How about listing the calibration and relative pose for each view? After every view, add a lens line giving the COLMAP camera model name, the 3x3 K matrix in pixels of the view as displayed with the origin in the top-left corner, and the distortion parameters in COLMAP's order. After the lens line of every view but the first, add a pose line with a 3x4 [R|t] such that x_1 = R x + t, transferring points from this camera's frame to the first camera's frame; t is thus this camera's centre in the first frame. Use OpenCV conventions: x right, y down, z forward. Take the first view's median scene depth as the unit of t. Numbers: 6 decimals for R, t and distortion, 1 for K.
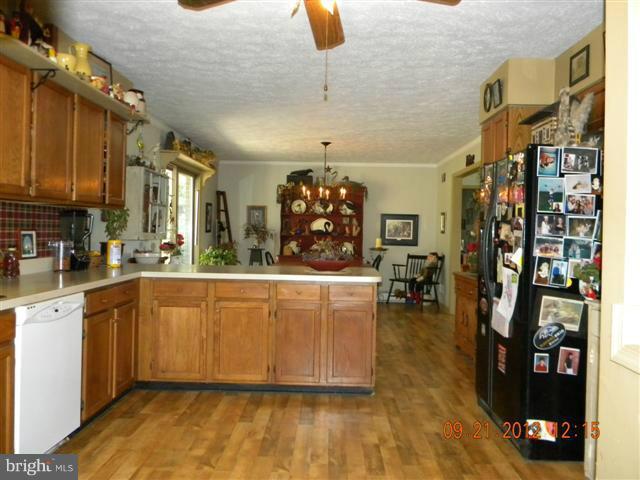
lens RADIAL K [[517.9, 0, 321.1], [0, 517.9, 239.3], [0, 0, 1]] dist [0.008051, -0.020327]
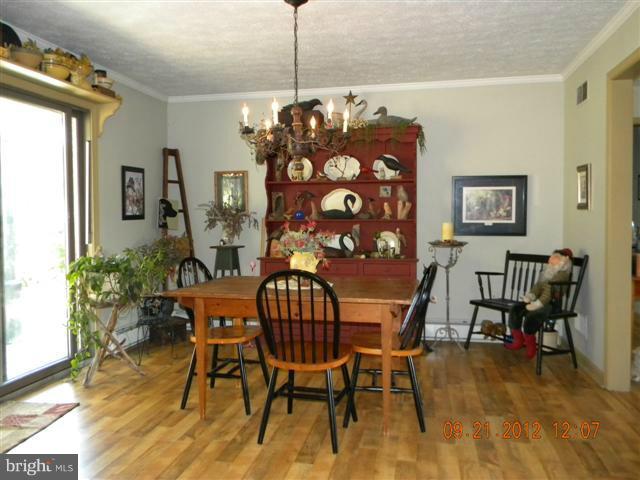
lens RADIAL K [[517.9, 0, 318.9], [0, 517.9, 235.8], [0, 0, 1]] dist [0.008051, -0.020327]
pose [[0.981874, -0.019157, -0.188563, 0.081943], [0.021774, 0.999693, 0.011817, 0.002341], [0.188279, -0.015709, 0.981990, 0.461029]]
